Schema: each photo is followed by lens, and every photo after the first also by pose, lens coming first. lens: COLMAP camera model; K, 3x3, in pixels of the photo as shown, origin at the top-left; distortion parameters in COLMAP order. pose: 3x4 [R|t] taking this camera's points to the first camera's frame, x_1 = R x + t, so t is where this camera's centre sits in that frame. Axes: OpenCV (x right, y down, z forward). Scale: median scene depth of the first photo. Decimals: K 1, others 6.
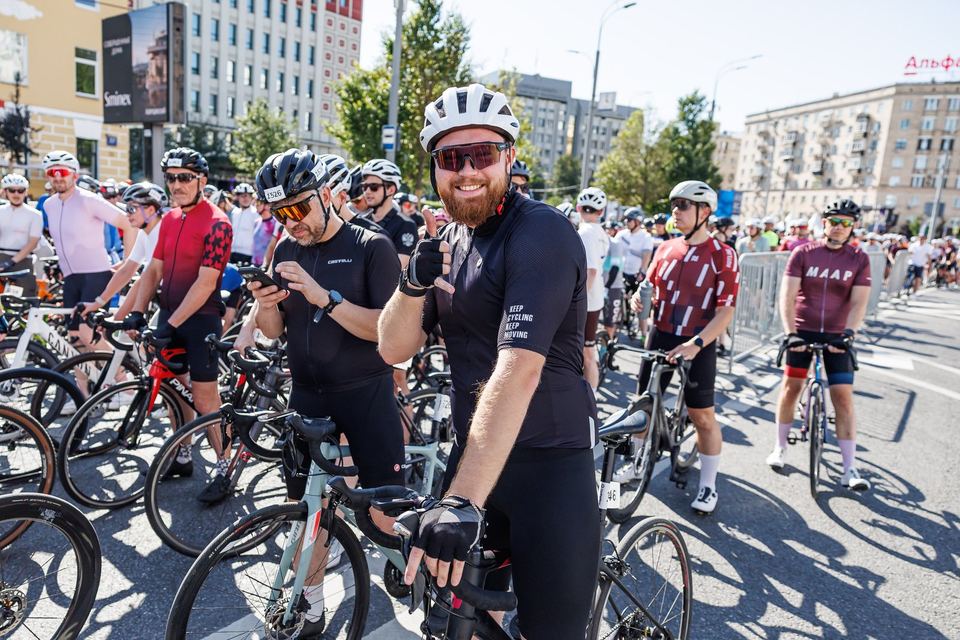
lens RADIAL K [[699.3, 0, 449.7], [0, 699.3, 322.1], [0, 0, 1]] dist [-0.001391, 0.008817]
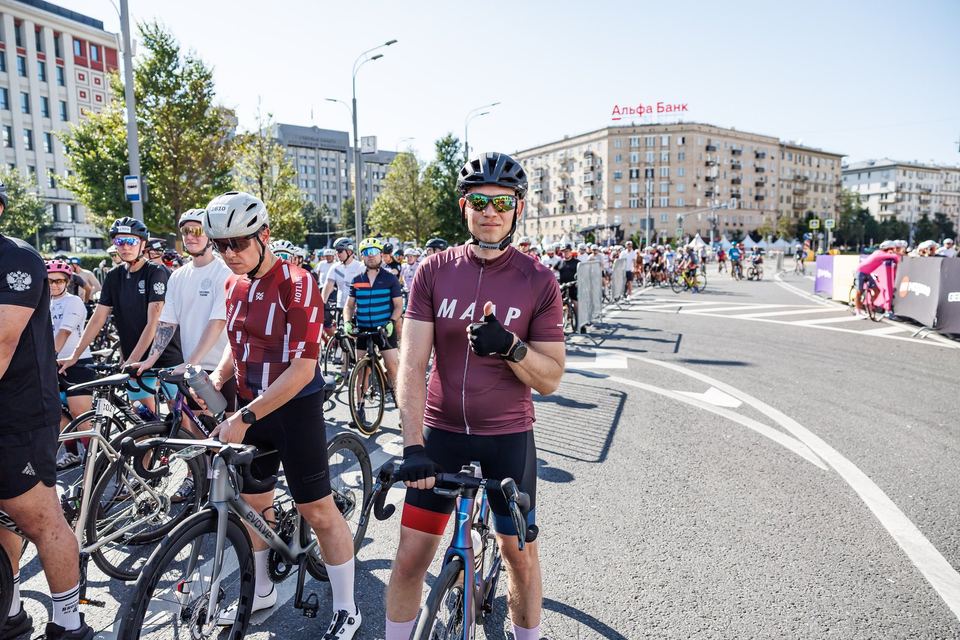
lens RADIAL K [[644.1, 0, 477.7], [0, 644.1, 319.8], [0, 0, 1]] dist [-0.000507, 0.007985]
pose [[0.939596, -0.120005, 0.320559, 0.026140], [0.135804, 0.990359, -0.027306, -0.001443], [-0.314192, 0.069189, 0.946835, 0.025974]]
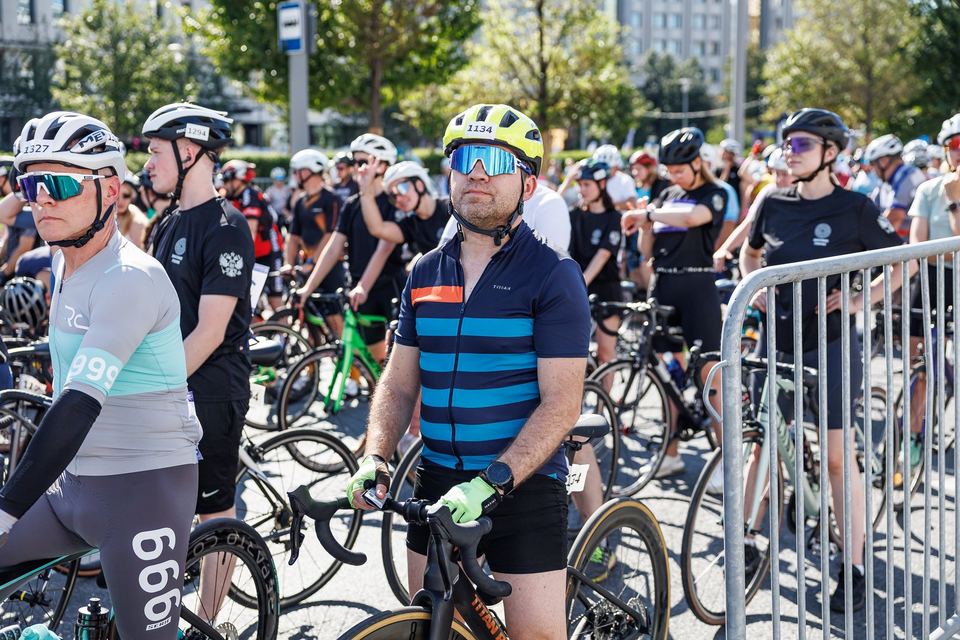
lens RADIAL K [[1208.3, 0, 481.6], [0, 1208.3, 320.7], [0, 0, 1]] dist [0.023168, 0.000000]
pose [[0.994456, -0.070184, -0.078305, 0.051715], [0.067667, 0.997117, -0.034348, -0.010787], [0.080490, 0.028858, 0.996338, 0.091099]]
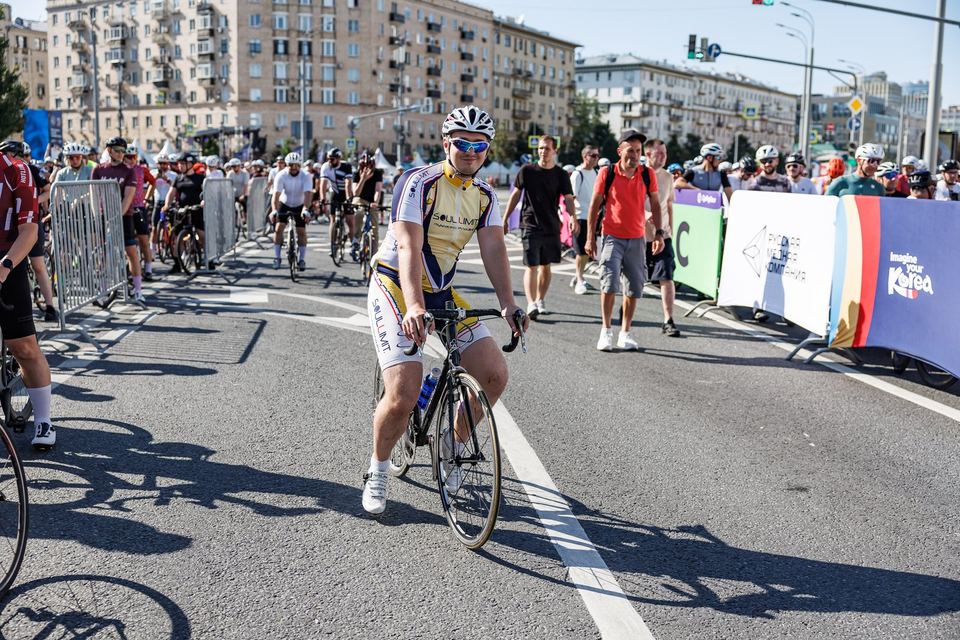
lens RADIAL K [[1064.1, 0, 482.3], [0, 1064.1, 321.5], [0, 0, 1]] dist [0.009300, 0.000000]
pose [[0.725335, -0.151045, 0.671621, -0.010785], [0.144784, 0.987281, 0.065673, 0.007506], [-0.672999, 0.049605, 0.737978, -0.034272]]
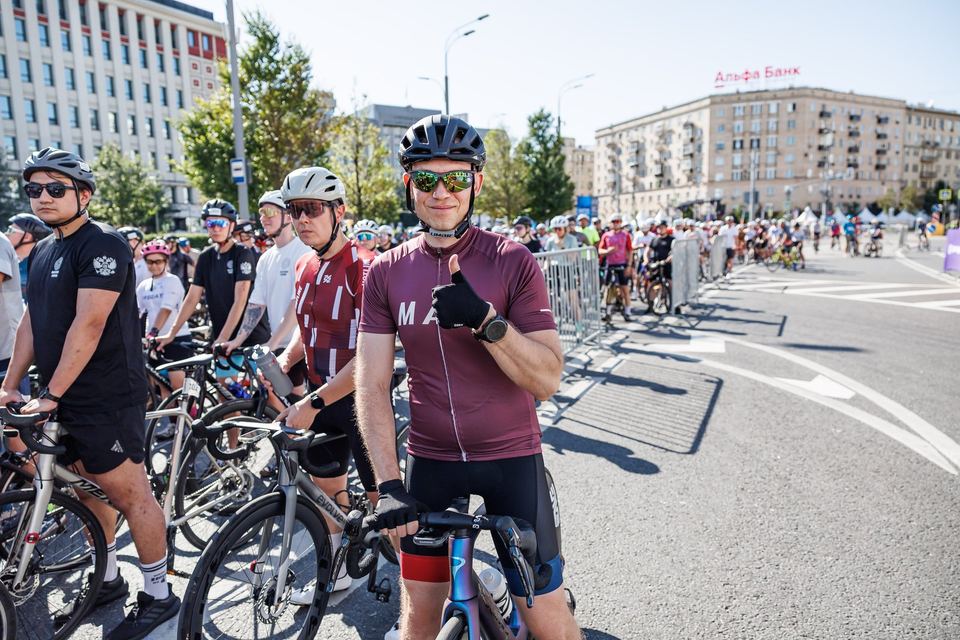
lens RADIAL K [[644.1, 0, 476.6], [0, 644.1, 318.7], [0, 0, 1]] dist [-0.000507, 0.007985]
pose [[0.976445, -0.119383, 0.179728, 0.028176], [0.123632, 0.992248, -0.012583, -0.001962], [-0.176833, 0.034506, 0.983636, 0.028472]]
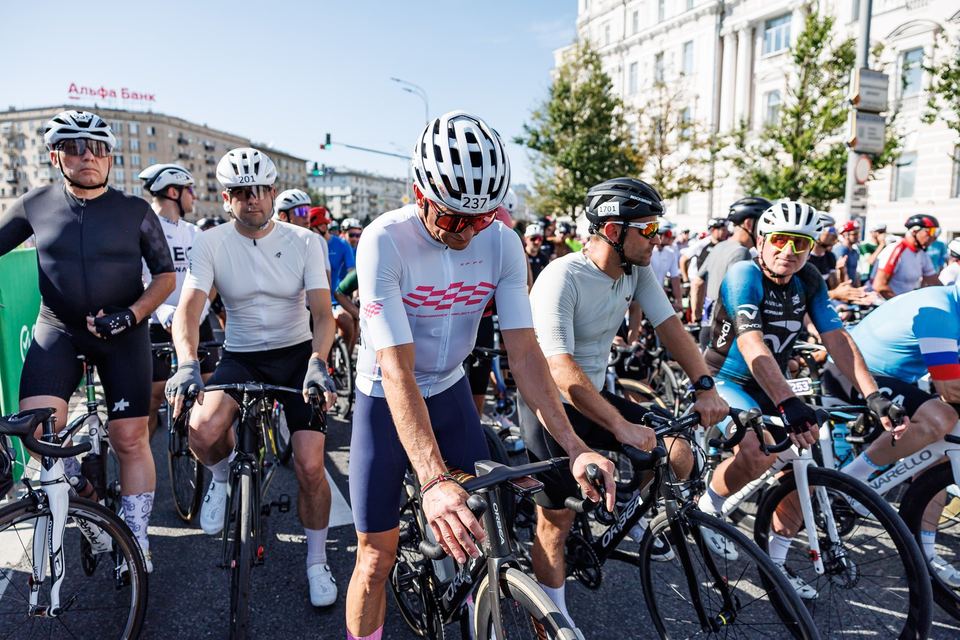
lens RADIAL K [[644.1, 0, 478.8], [0, 644.1, 324.1], [0, 0, 1]] dist [-0.000507, 0.007985]
pose [[0.480113, -0.182947, 0.857917, -0.039773], [0.174787, 0.978351, 0.110813, 0.039000], [-0.859617, 0.096750, 0.501696, -0.227024]]
